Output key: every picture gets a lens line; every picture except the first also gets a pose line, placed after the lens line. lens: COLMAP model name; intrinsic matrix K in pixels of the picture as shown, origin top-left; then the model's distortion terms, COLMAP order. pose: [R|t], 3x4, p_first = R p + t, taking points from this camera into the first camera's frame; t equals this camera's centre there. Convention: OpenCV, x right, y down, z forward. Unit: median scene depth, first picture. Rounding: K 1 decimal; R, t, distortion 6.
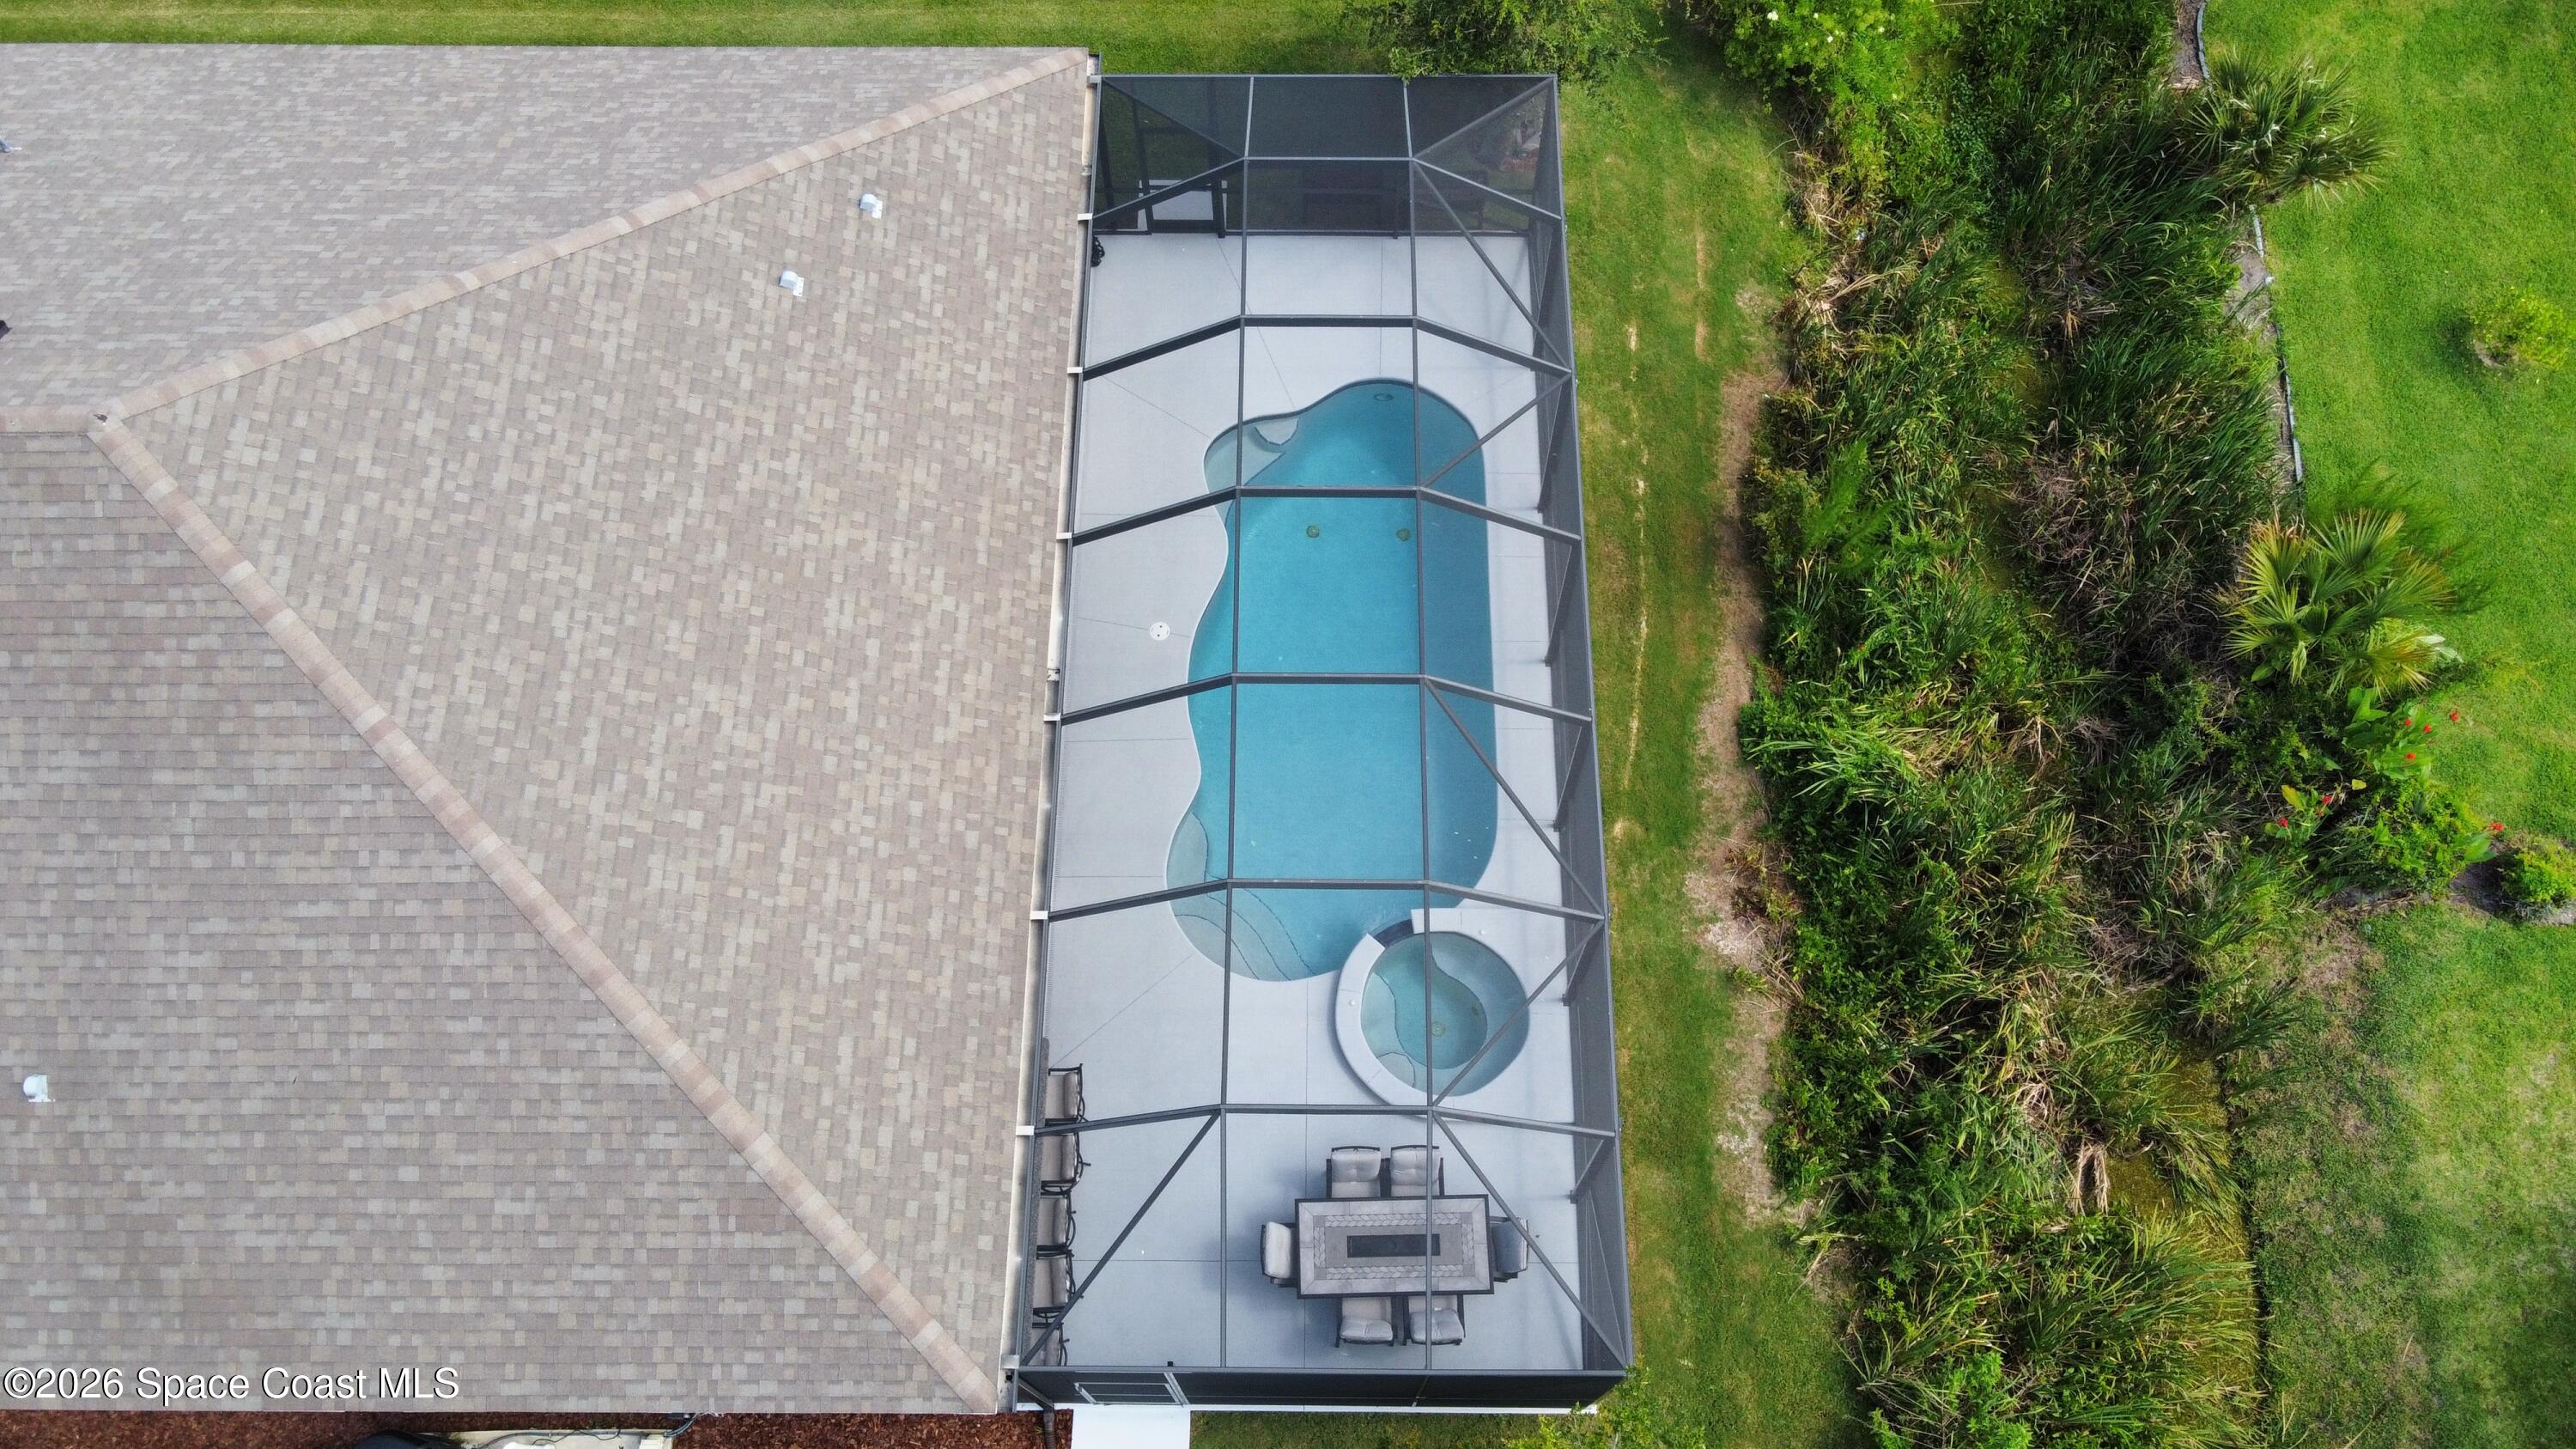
lens RADIAL K [[1992.6, 0, 1302.0], [0, 1992.6, 706.9], [0, 0, 1]] dist [-0.008029, 0.047778]
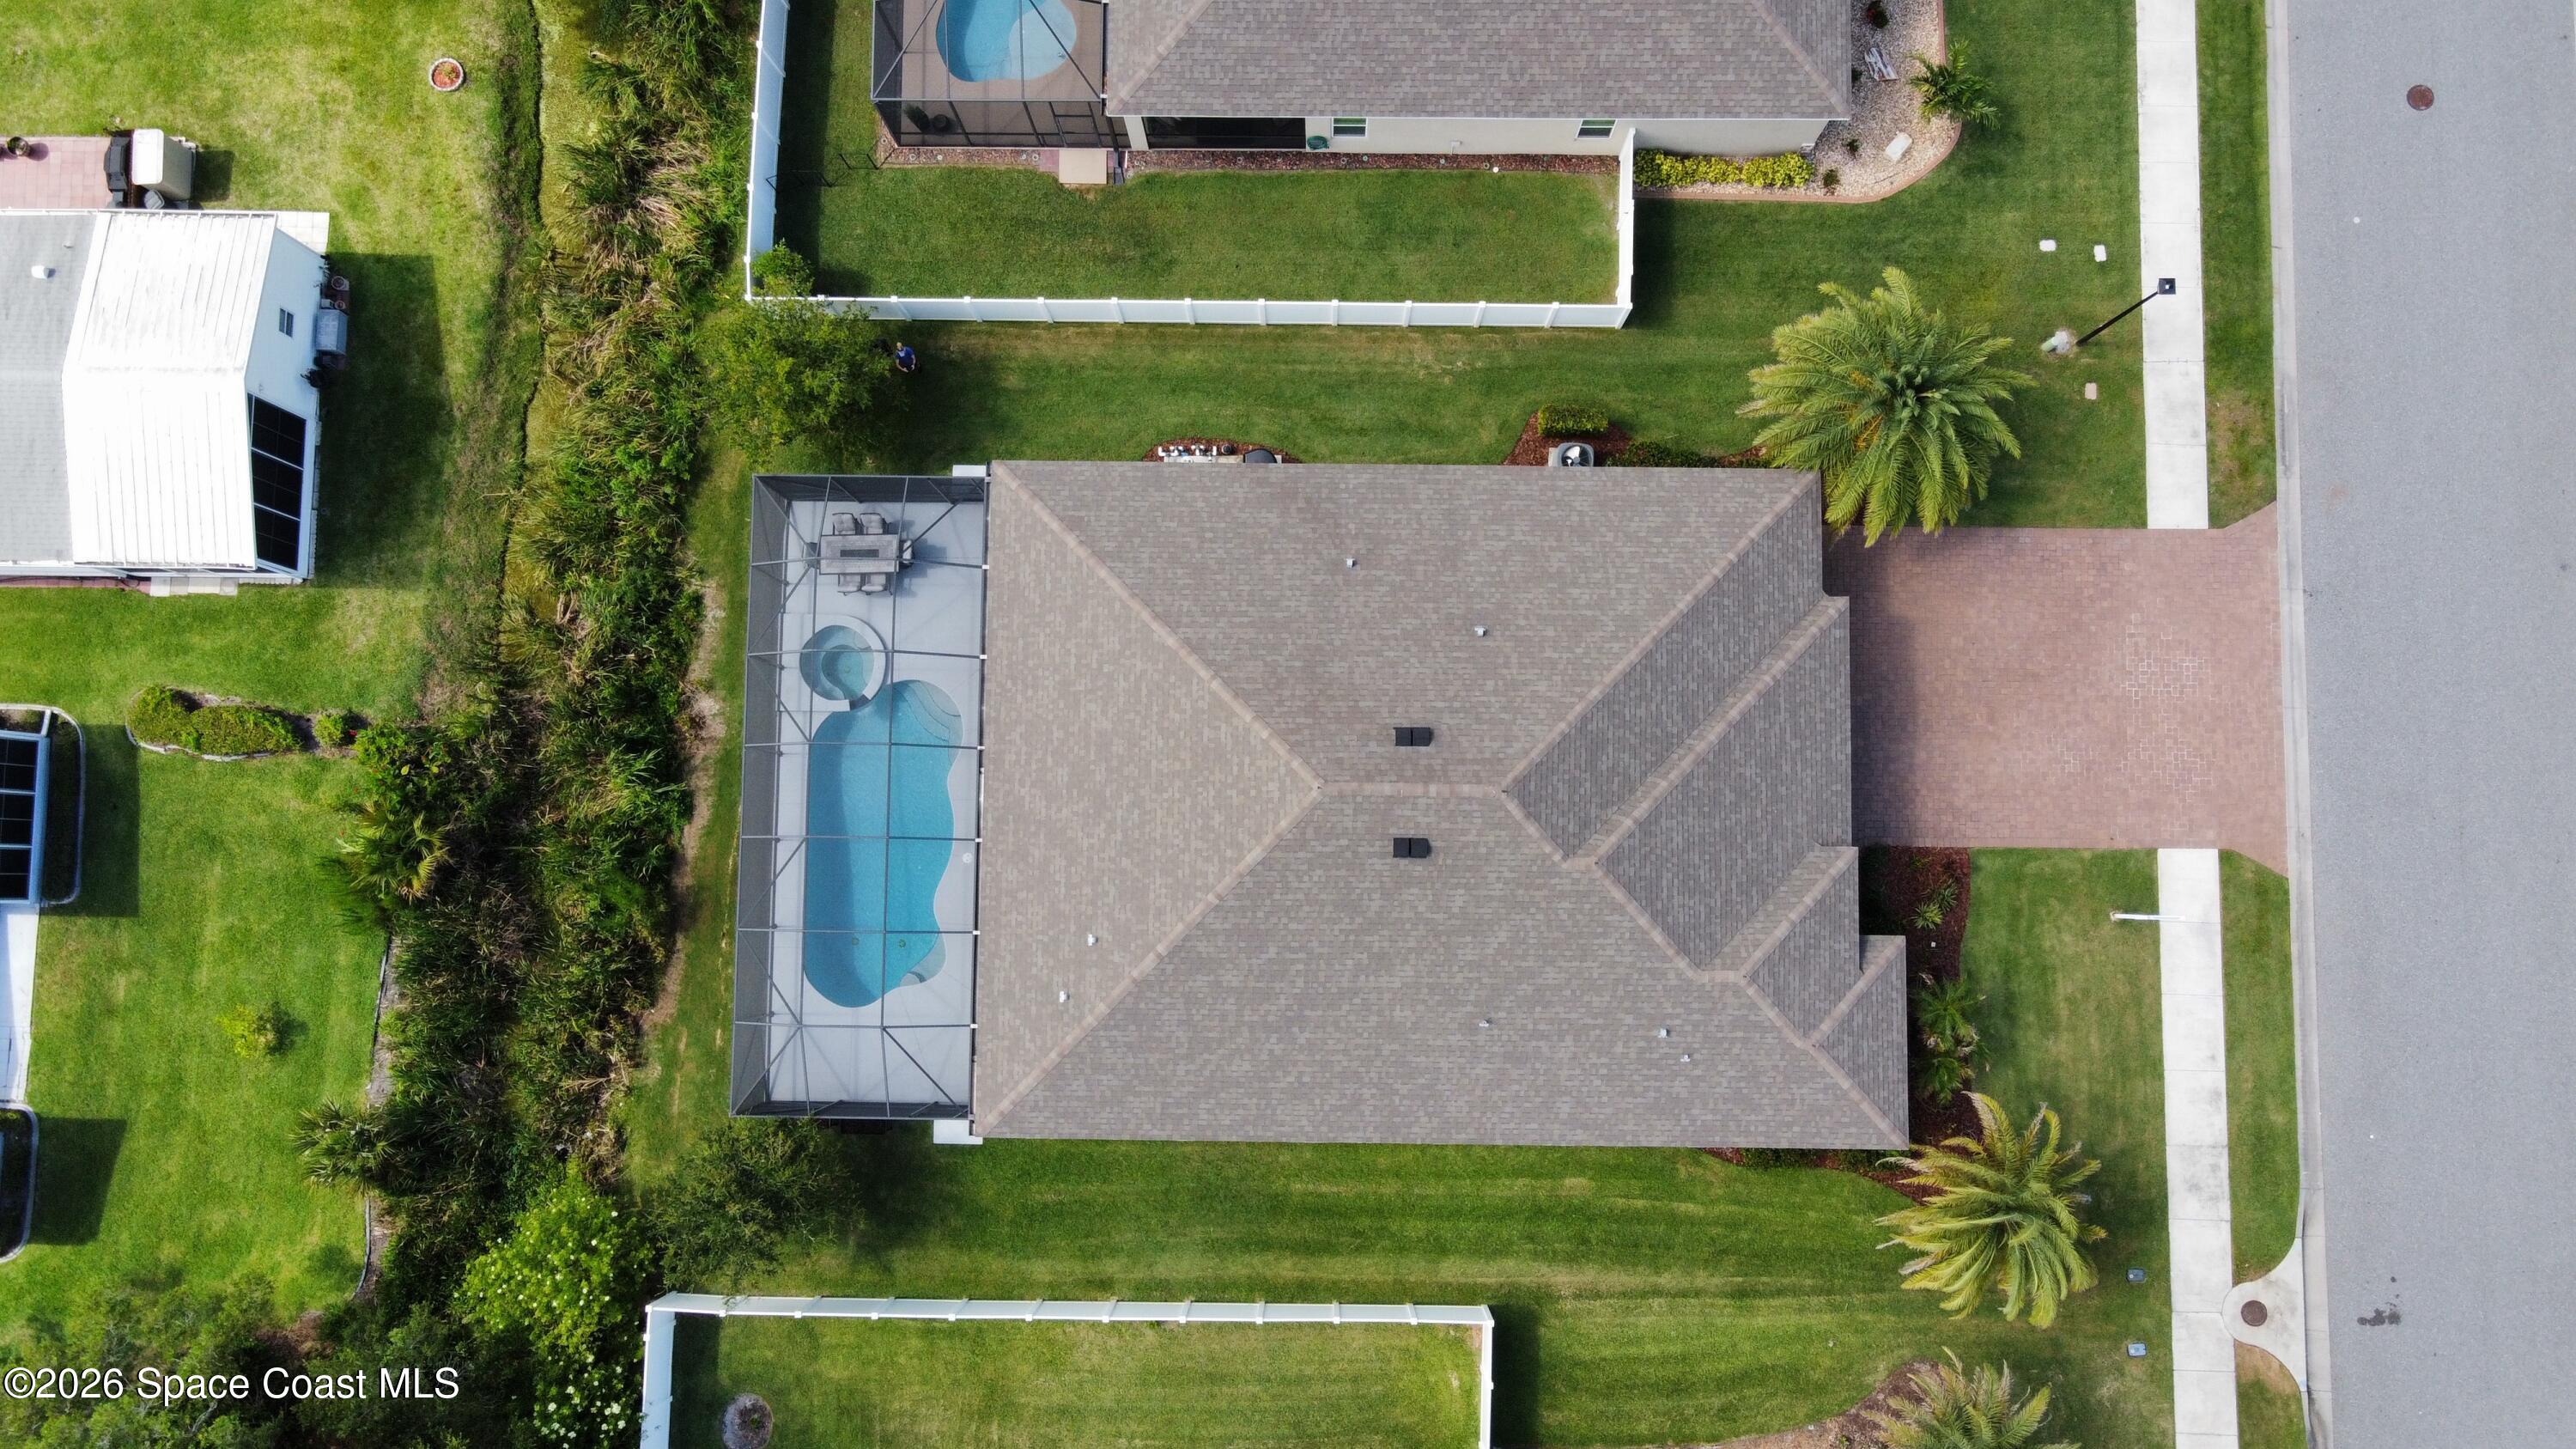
lens RADIAL K [[1992.6, 0, 1302.0], [0, 1992.6, 706.9], [0, 0, 1]] dist [-0.008029, 0.047778]
pose [[-0.999803, -0.000948, 0.019845, -0.521680], [0.010707, -0.867101, 0.498017, -1.052100], [0.016736, 0.498132, 0.866940, -0.956116]]
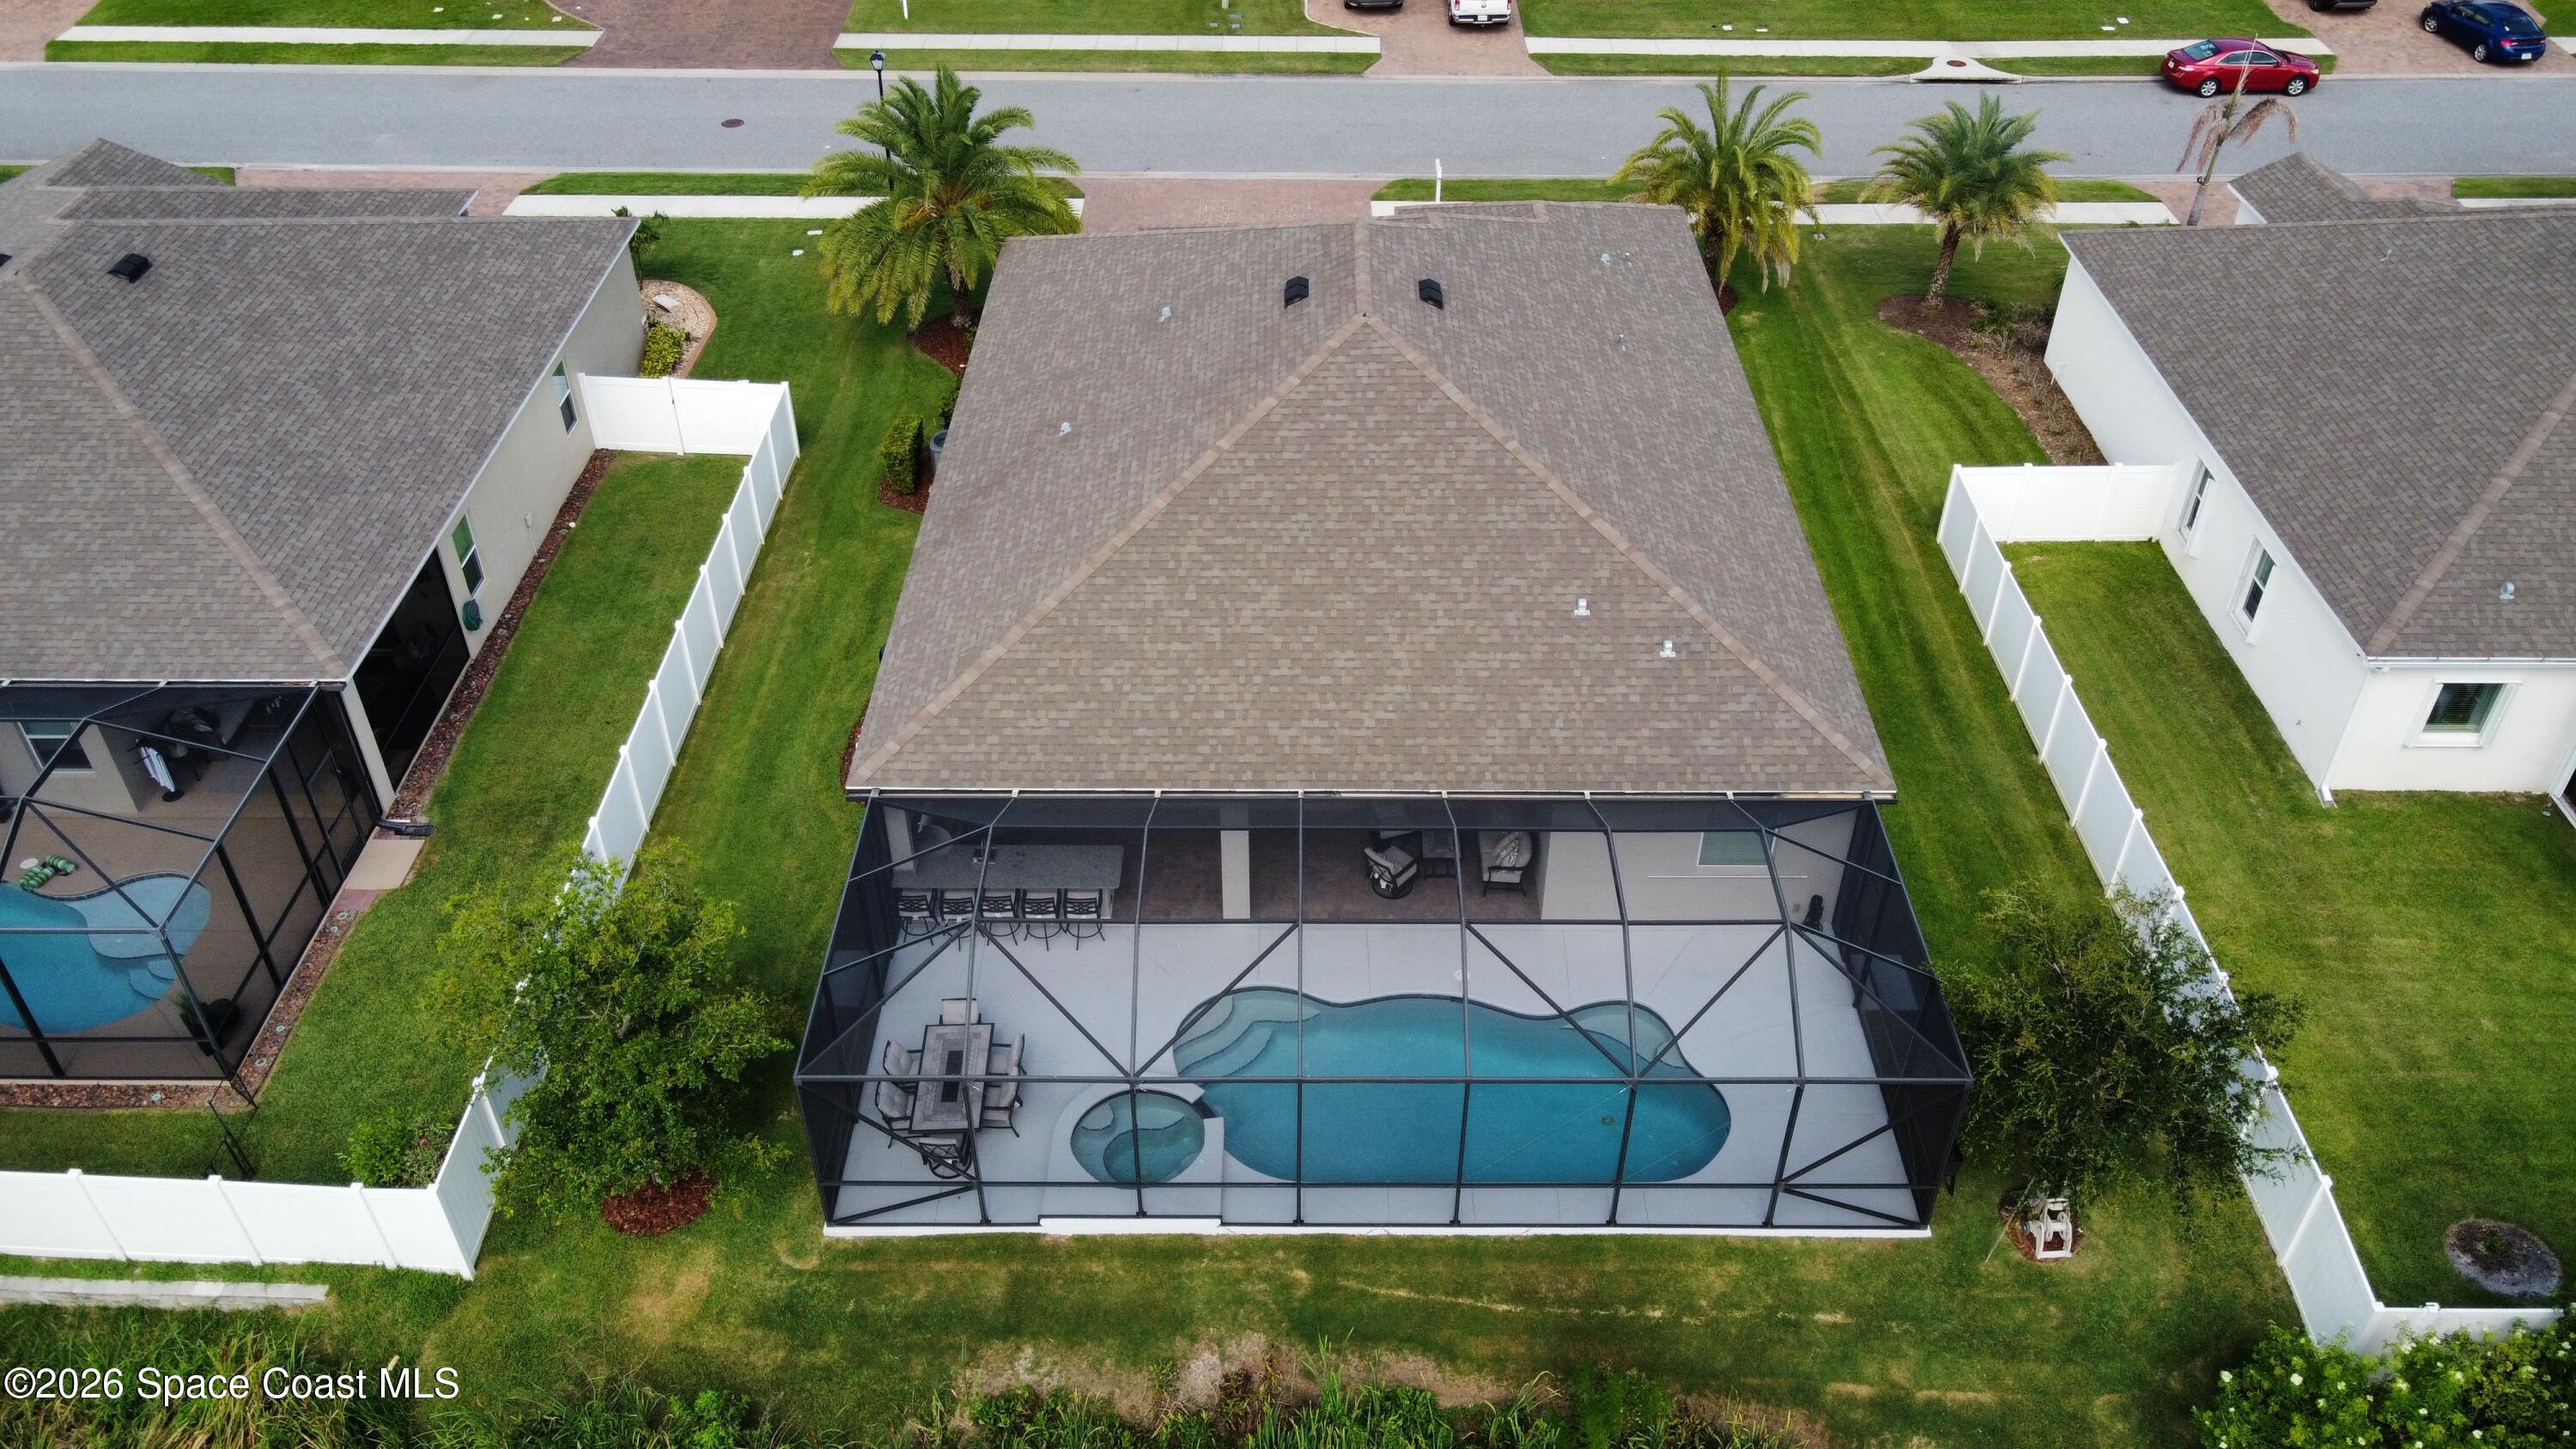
lens RADIAL K [[1992.6, 0, 1302.0], [0, 1992.6, 706.9], [0, 0, 1]] dist [-0.008029, 0.047778]
pose [[0.006740, 0.613002, -0.790053, 0.956172], [-0.910209, 0.330932, 0.249006, -0.368167], [0.414095, 0.717435, 0.560190, 0.140390]]
